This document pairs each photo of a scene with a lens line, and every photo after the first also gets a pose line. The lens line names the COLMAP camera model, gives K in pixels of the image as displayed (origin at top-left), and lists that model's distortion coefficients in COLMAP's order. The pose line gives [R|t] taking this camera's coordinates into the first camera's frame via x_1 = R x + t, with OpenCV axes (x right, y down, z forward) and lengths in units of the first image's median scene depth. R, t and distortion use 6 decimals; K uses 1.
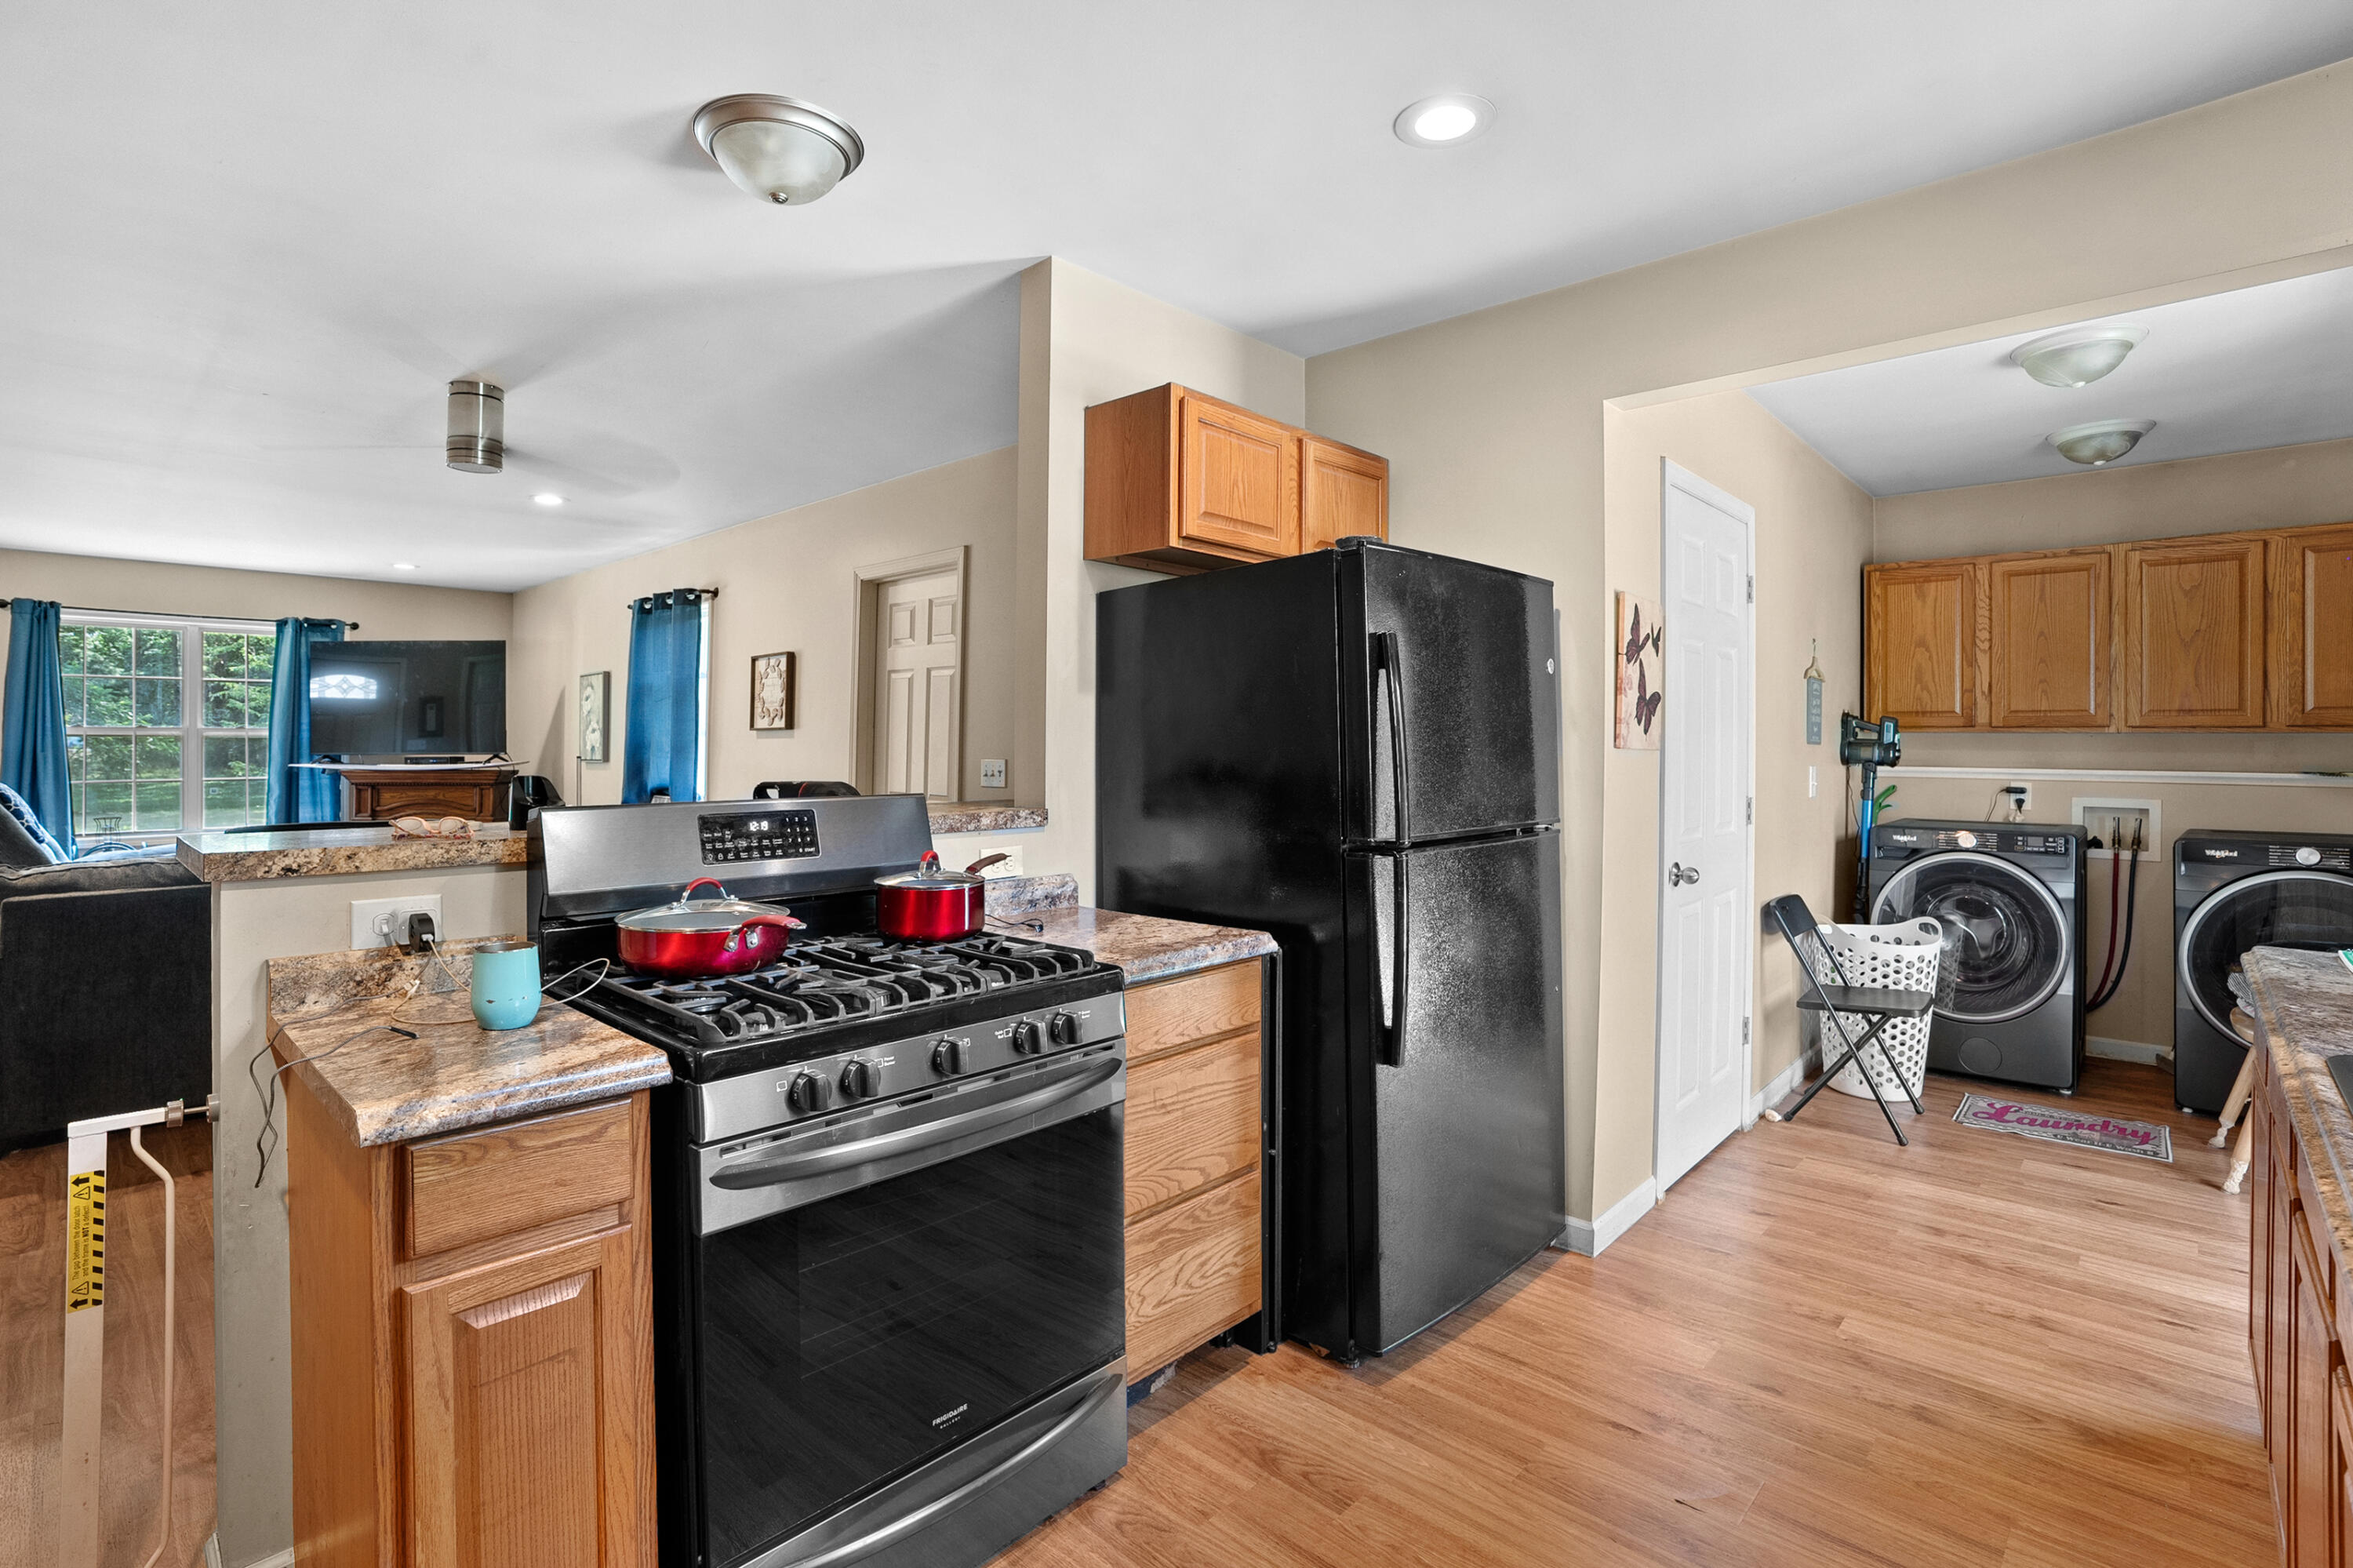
lens RADIAL K [[1109.5, 0, 1181.0], [0, 1109.5, 743.2], [0, 0, 1]] dist [-0.000833, 0.000388]
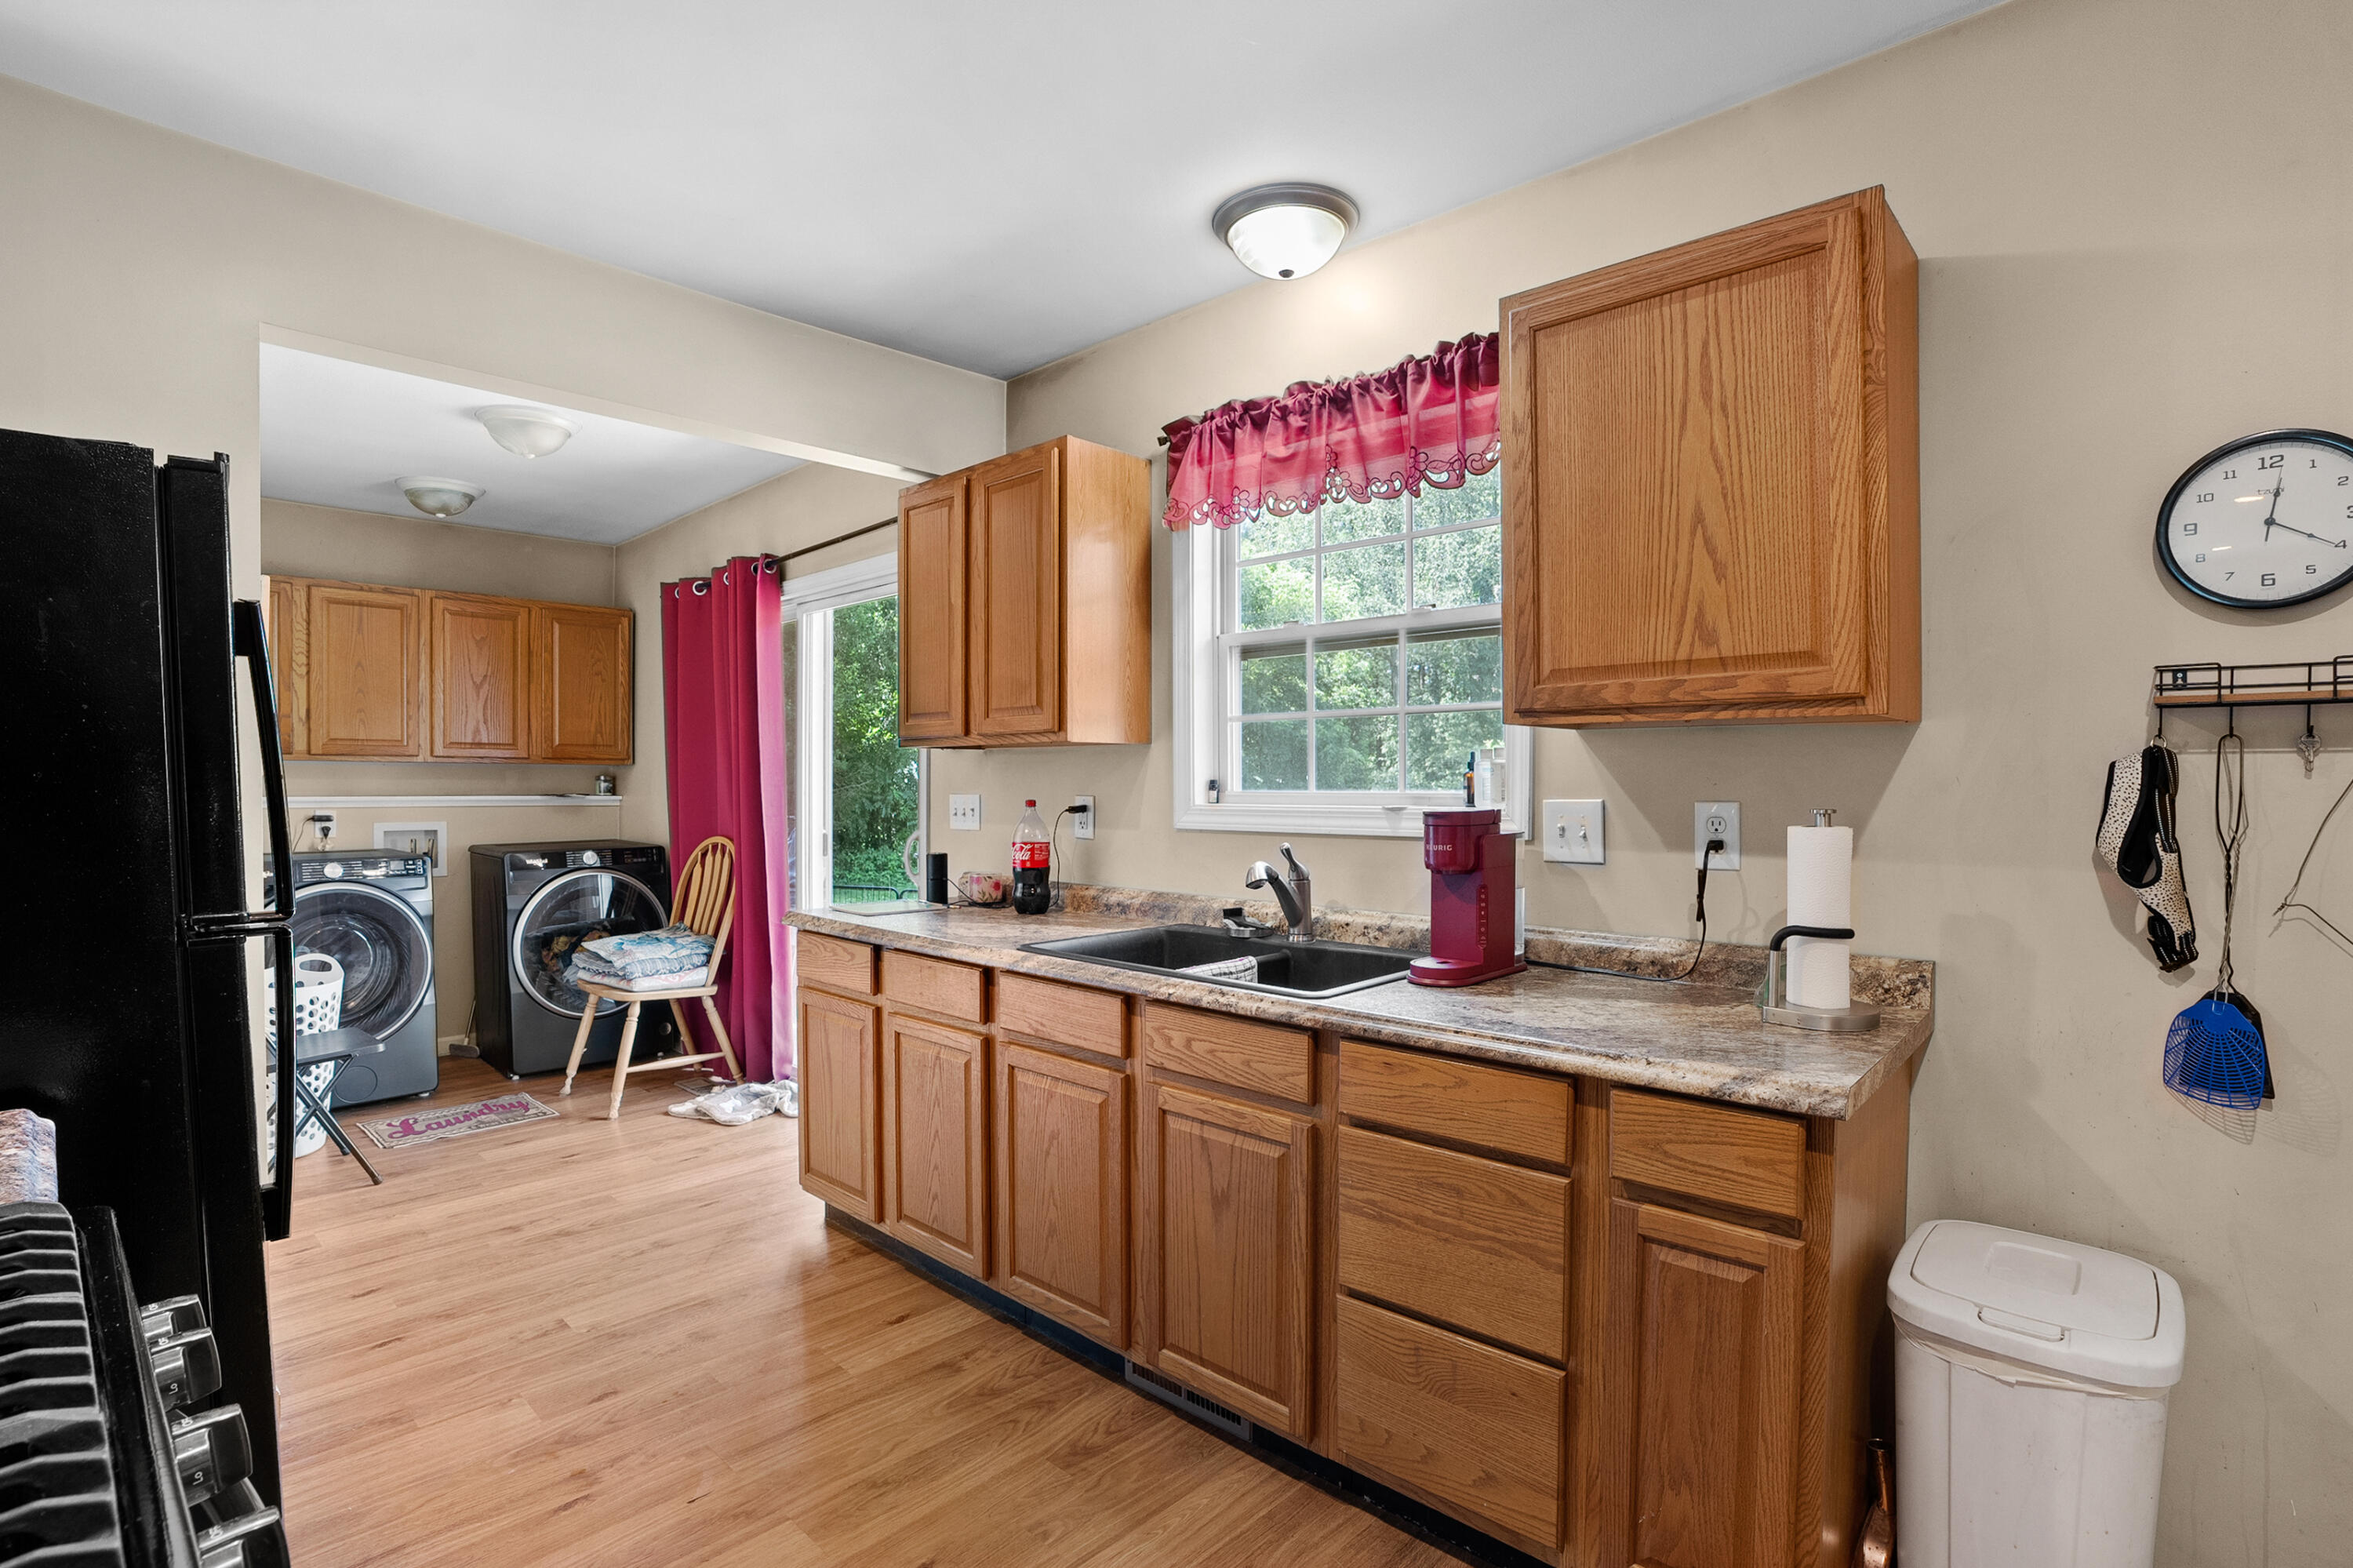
lens RADIAL K [[1135.2, 0, 1178.1], [0, 1135.2, 794.8], [0, 0, 1]] dist [-0.027632, 0.001823]
pose [[0.023329, -0.019150, 0.999544, -0.251906], [-0.000294, 0.999816, 0.019162, 0.001883], [-0.999728, -0.000741, 0.023319, 0.230077]]
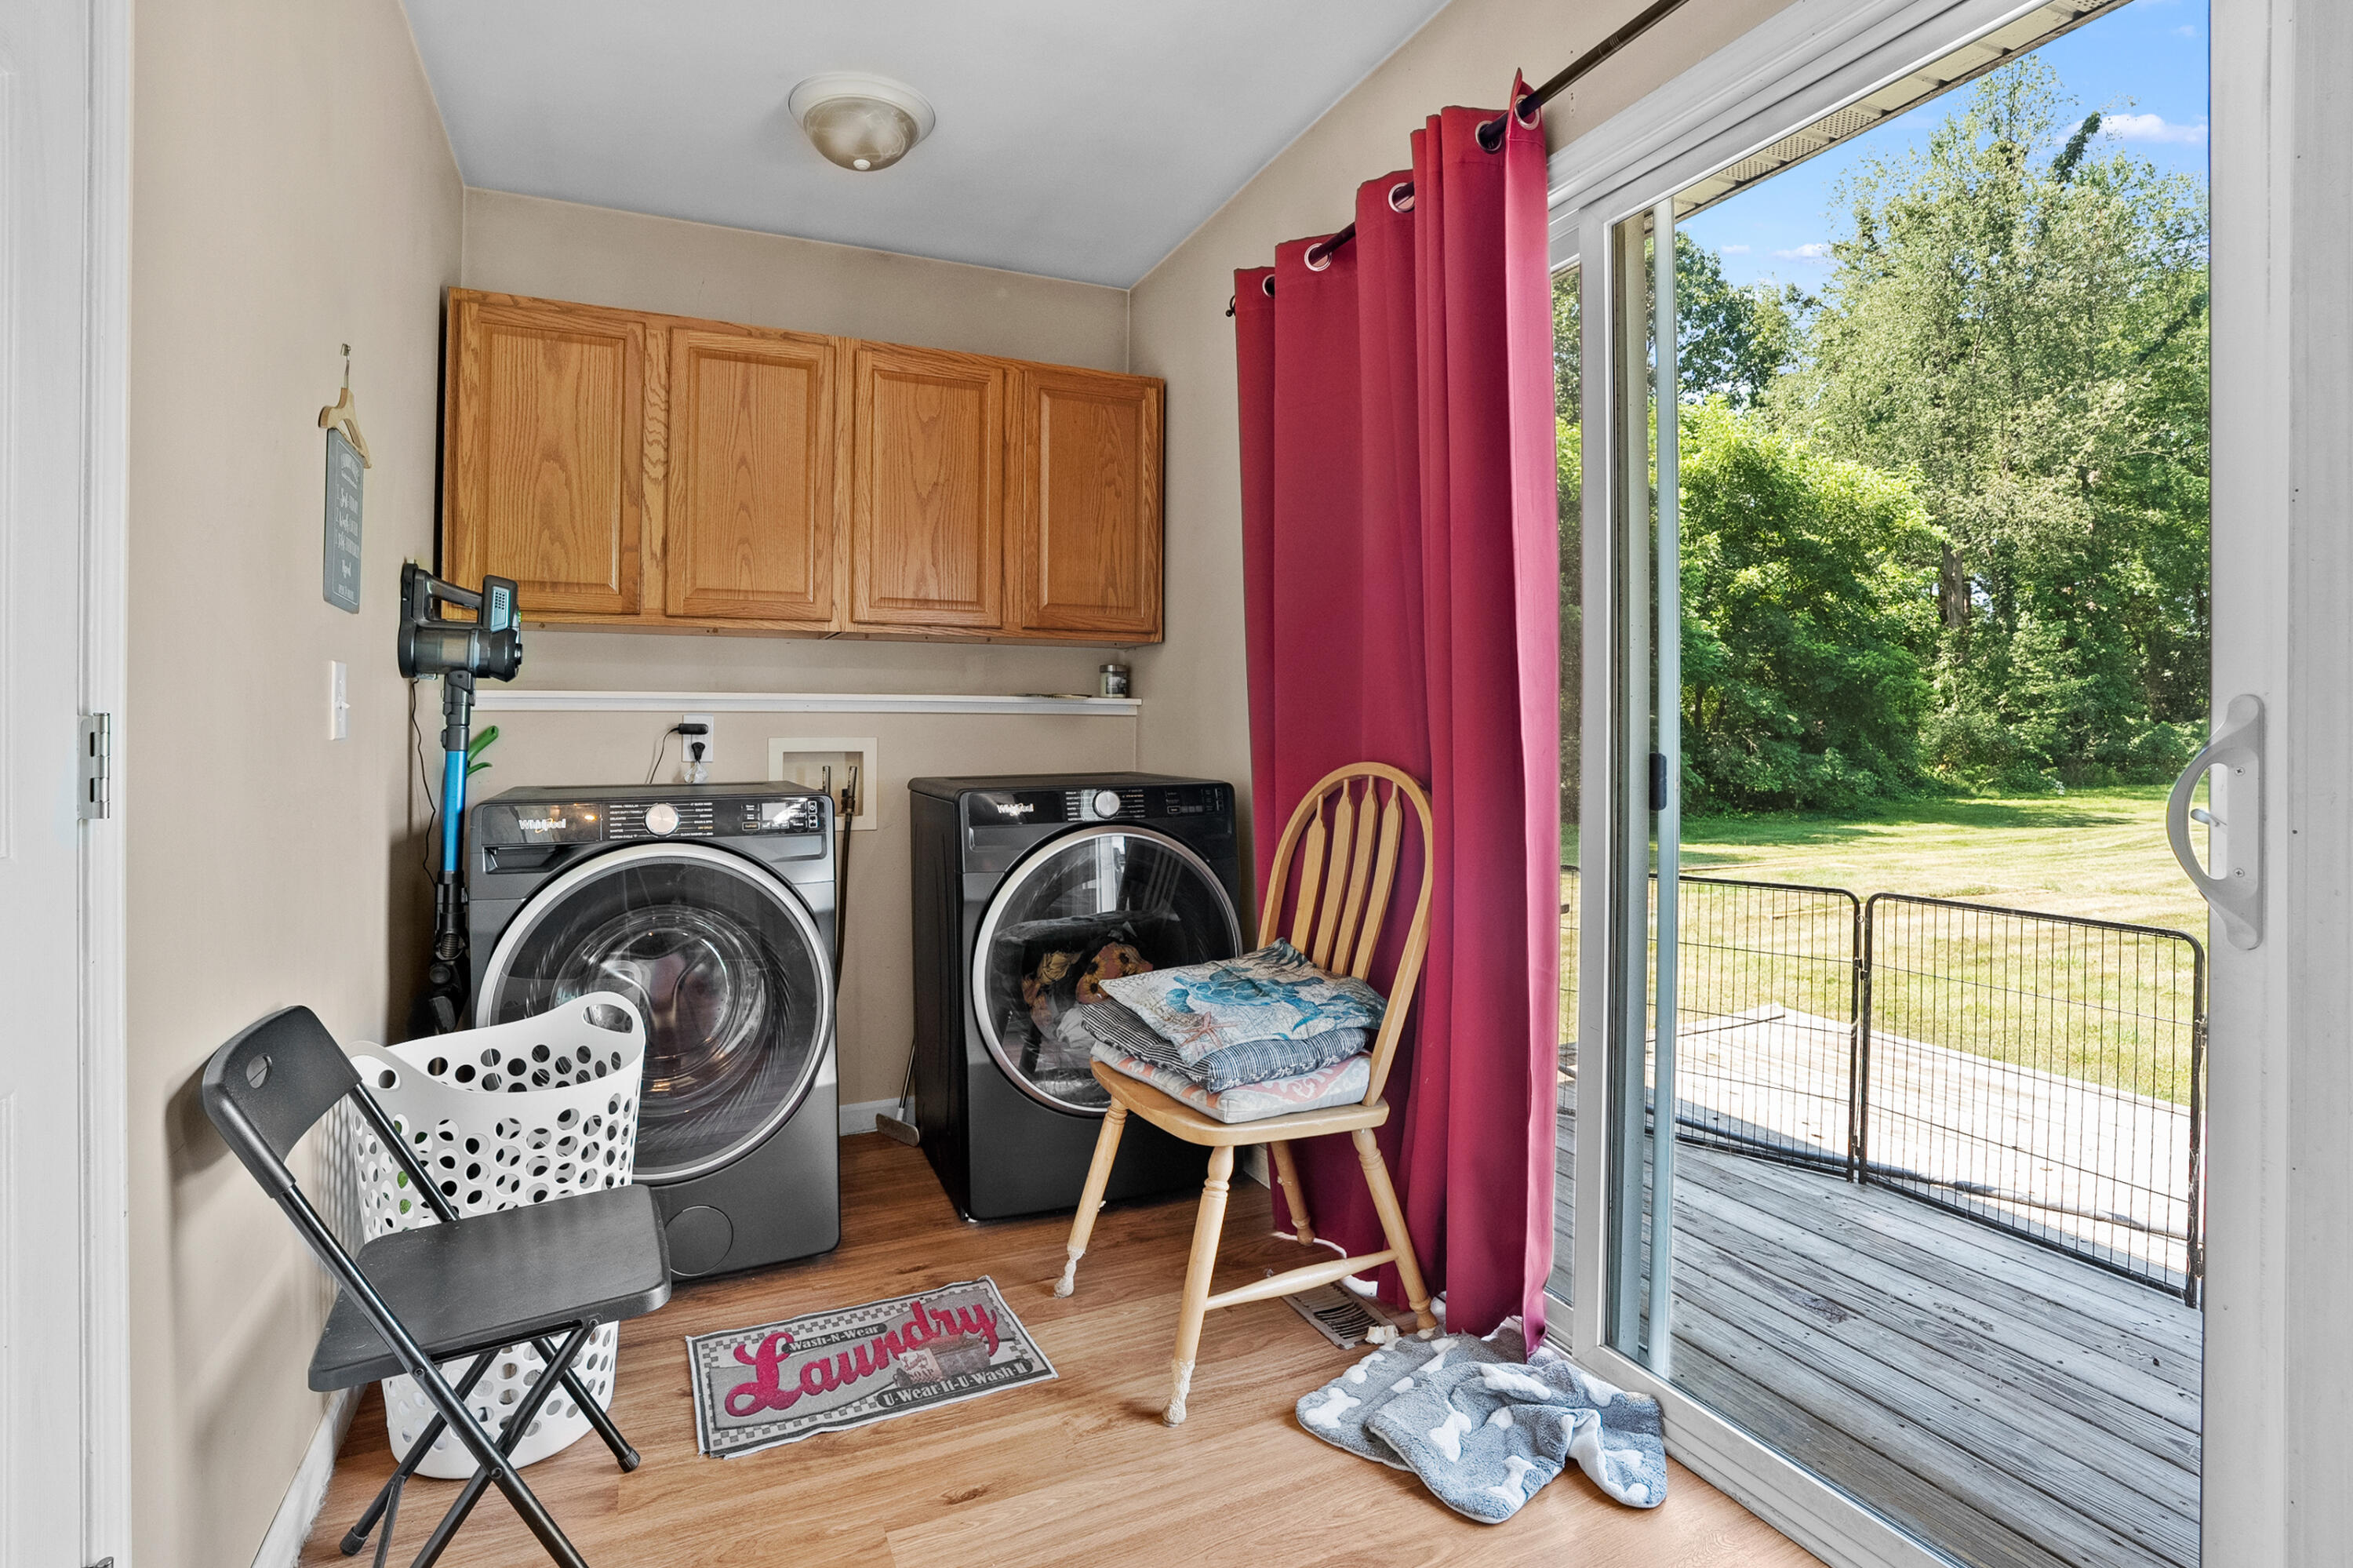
lens RADIAL K [[1180.6, 0, 1182.8], [0, 1180.6, 684.7], [0, 0, 1]] dist [-0.052624, 0.037349]
pose [[0.377020, 0.029313, 0.925741, 0.300145], [0.005214, 0.999416, -0.033769, 0.045257], [-0.926190, 0.017558, 0.376647, 0.572282]]
